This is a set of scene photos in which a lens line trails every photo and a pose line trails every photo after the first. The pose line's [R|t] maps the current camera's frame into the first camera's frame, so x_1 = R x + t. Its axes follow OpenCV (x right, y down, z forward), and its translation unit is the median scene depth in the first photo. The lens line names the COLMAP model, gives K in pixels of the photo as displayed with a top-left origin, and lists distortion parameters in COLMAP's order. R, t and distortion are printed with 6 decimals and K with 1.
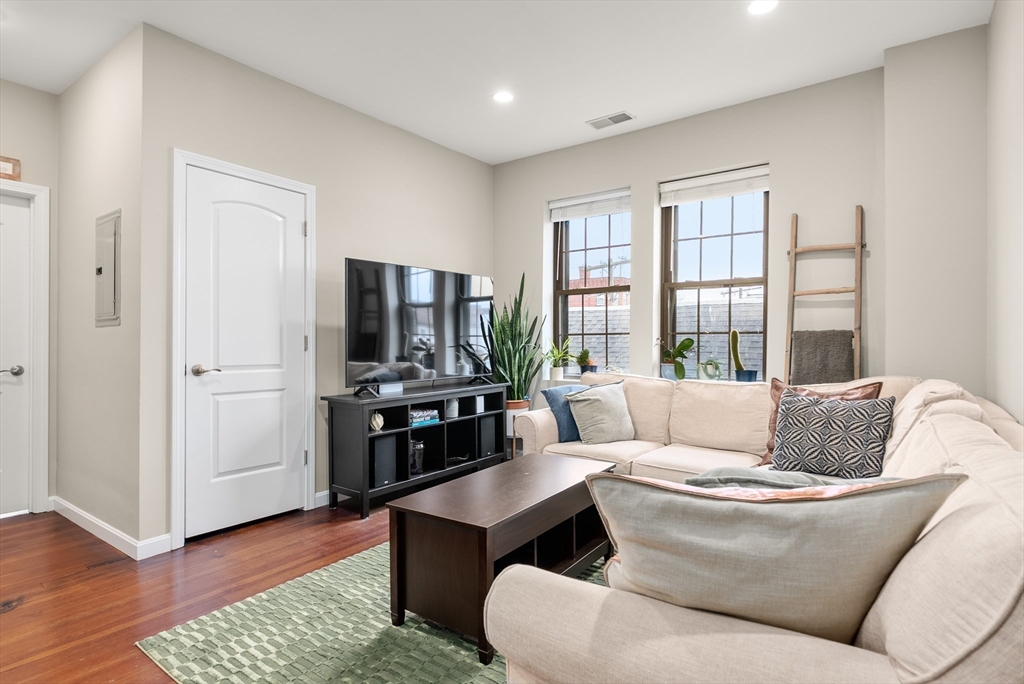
lens RADIAL K [[537.1, 0, 512.0], [0, 537.1, 342.0], [0, 0, 1]] dist [0.000986, 0.000302]
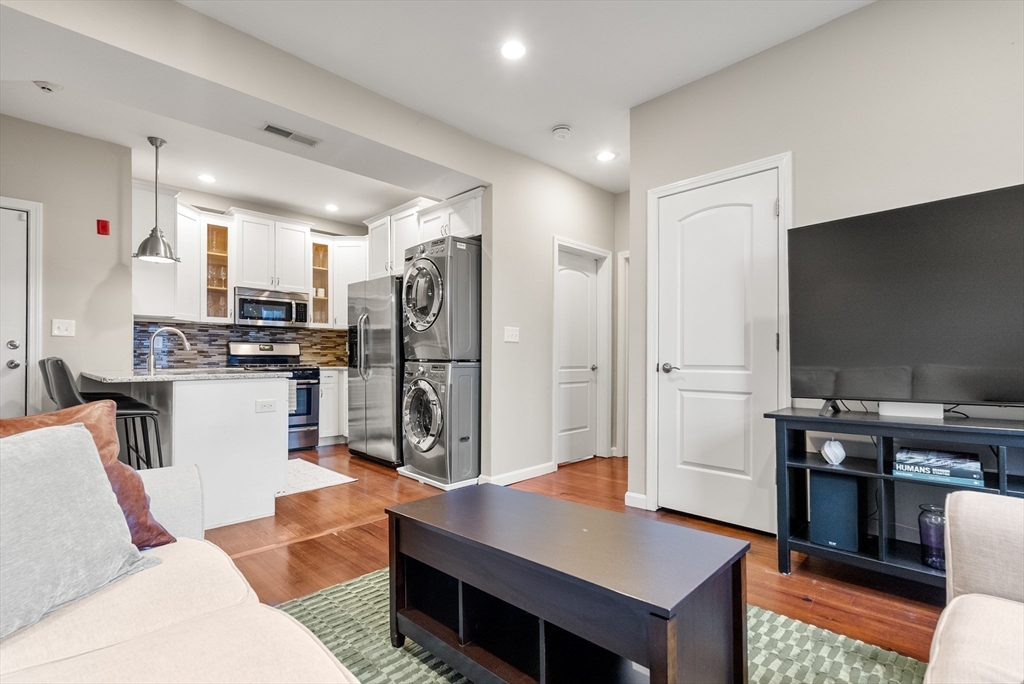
lens RADIAL K [[470.1, 0, 513.0], [0, 470.1, 356.5], [0, 0, 1]] dist [-0.001016, -0.000102]
pose [[-0.150181, -0.005801, -0.988642, 0.413391], [0.006837, 0.999953, -0.006906, 0.027265], [0.988635, -0.007797, -0.150134, 0.695971]]
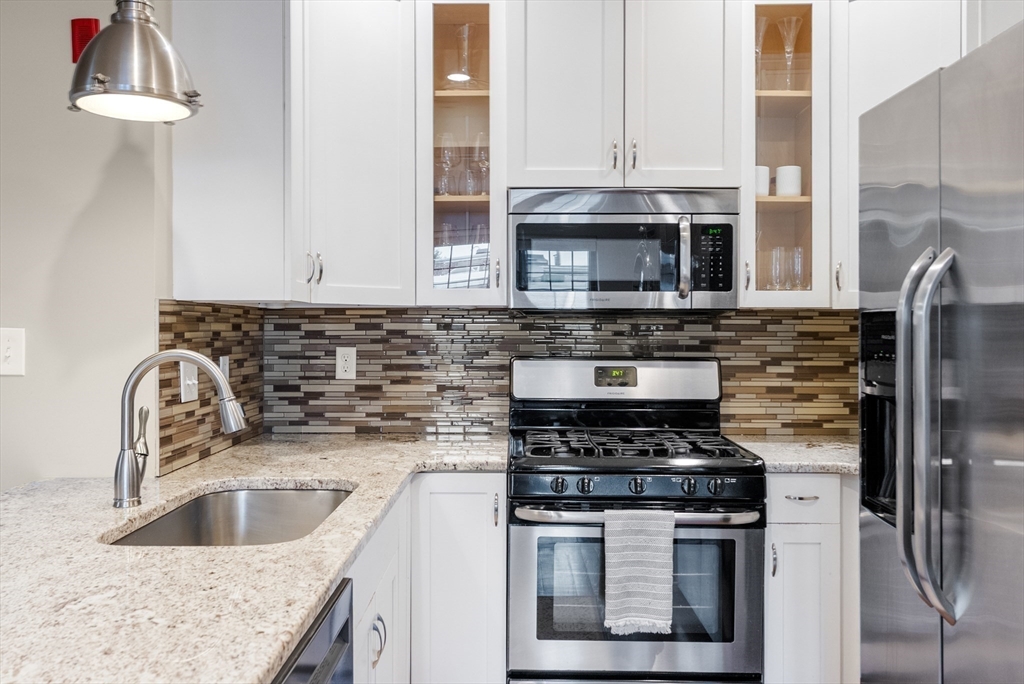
lens RADIAL K [[861.4, 0, 511.9], [0, 861.4, 329.5], [0, 0, 1]] dist [0.008391, 0.001952]
pose [[-0.814248, -0.000512, -0.580517, -0.384689], [0.001213, 0.999996, -0.002583, -0.062612], [0.580516, -0.002807, -0.814244, 0.324935]]
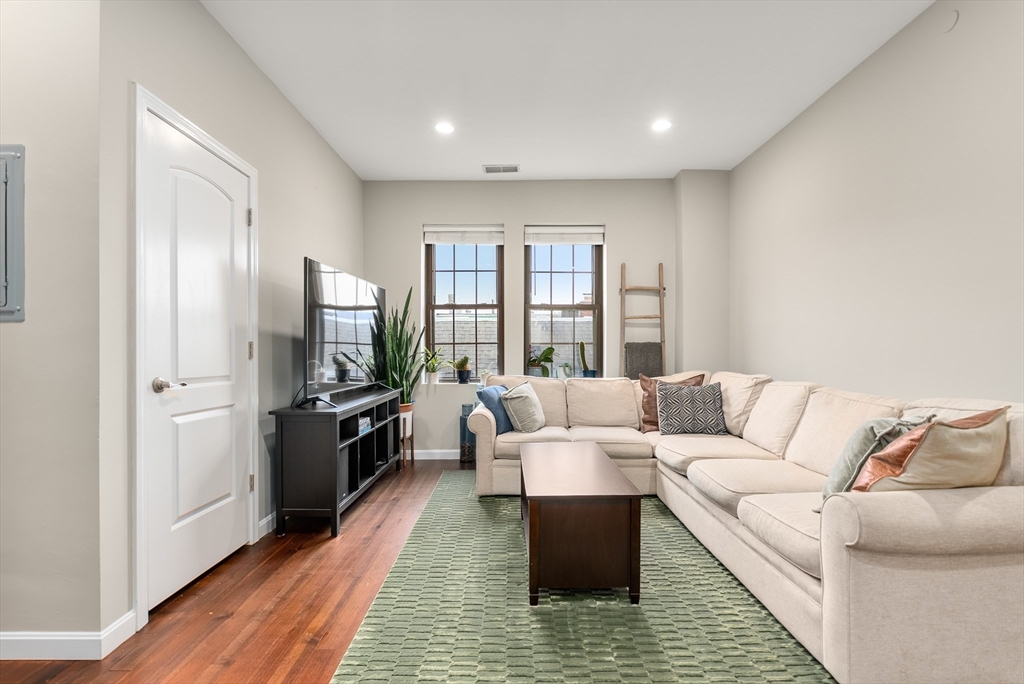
lens RADIAL K [[462.0, 0, 514.0], [0, 462.0, 352.8], [0, 0, 1]] dist [-0.001223, 0.000148]
pose [[0.808962, -0.001358, 0.587859, -0.476133], [0.000194, 0.999998, 0.002043, 0.004839], [-0.587861, -0.001538, 0.808961, 0.153140]]
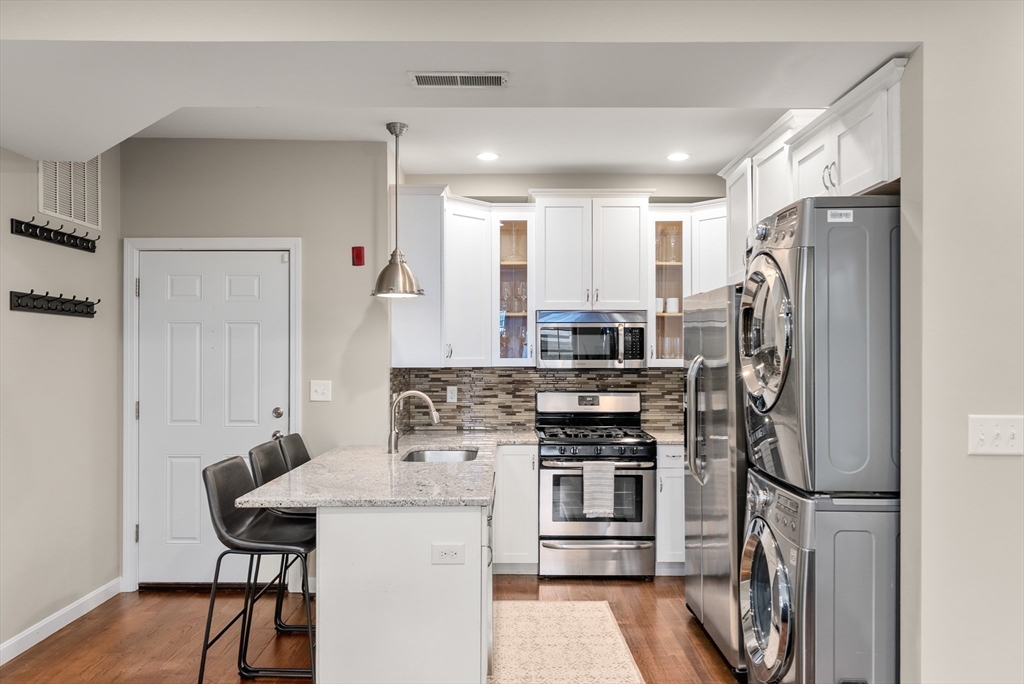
lens RADIAL K [[738.2, 0, 512.6], [0, 738.2, 357.5], [0, 0, 1]] dist [0.000813, -0.000396]
pose [[-0.807794, 0.000030, -0.589465, 0.033301], [0.004033, 0.999977, -0.005475, -0.097341], [0.589452, -0.006800, -0.807775, 0.797761]]
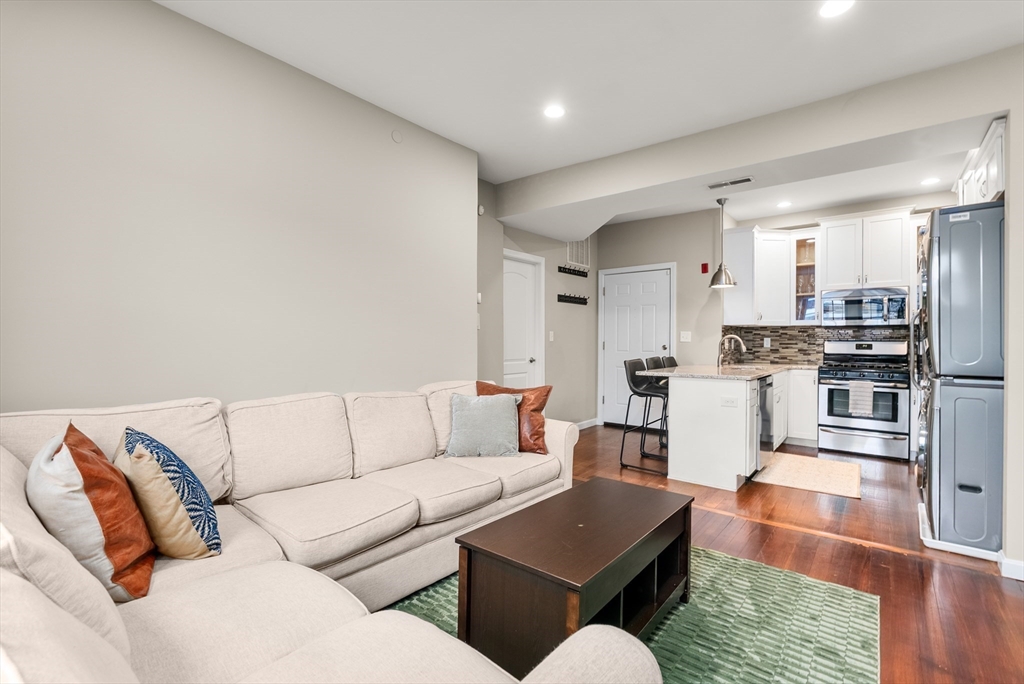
lens RADIAL K [[462.5, 0, 512.2], [0, 462.5, 340.6], [0, 0, 1]] dist [-0.000903, -0.000152]
pose [[-0.998604, -0.003185, 0.052722, 0.066779], [-0.003503, 0.999976, -0.005948, -0.023595], [-0.052702, -0.006124, -0.998592, 1.210684]]
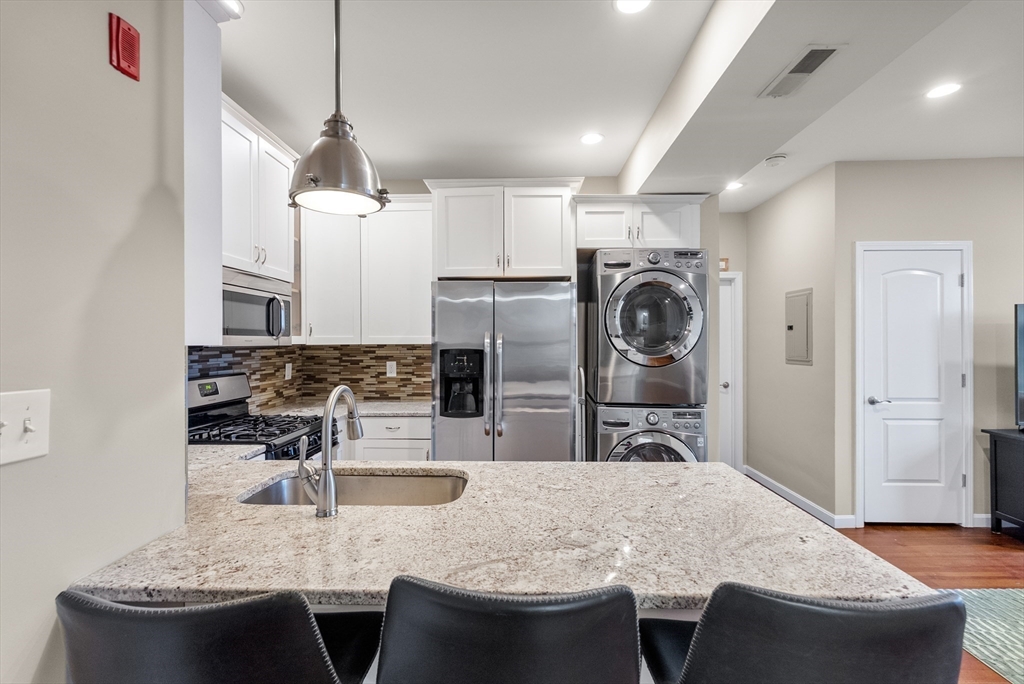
lens RADIAL K [[462.5, 0, 512.2], [0, 462.5, 340.6], [0, 0, 1]] dist [-0.000903, -0.000152]
pose [[0.565991, -0.001929, -0.824409, -0.116334], [0.006962, 0.999973, 0.002440, -0.091444], [0.824382, -0.007121, 0.565989, -0.346038]]
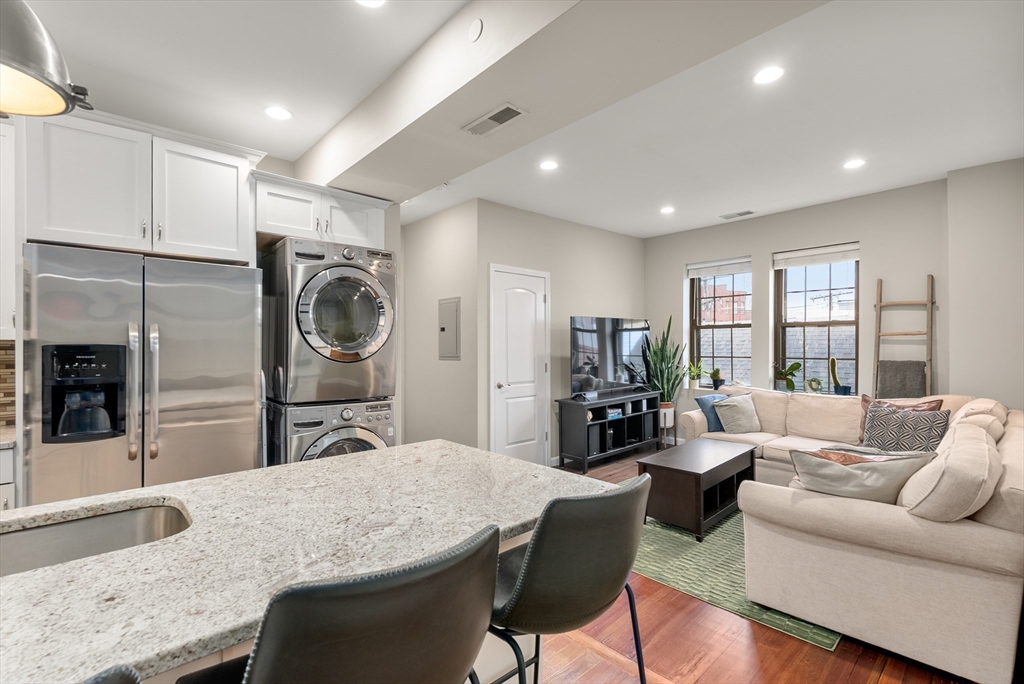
lens RADIAL K [[460.2, 0, 511.7], [0, 460.2, 345.3], [0, 0, 1]] dist [-0.002866, 0.000007]
pose [[0.979897, -0.005033, -0.199442, -0.202293], [0.006034, 0.999972, 0.004409, -0.073557], [0.199414, -0.005524, 0.979900, -0.417268]]
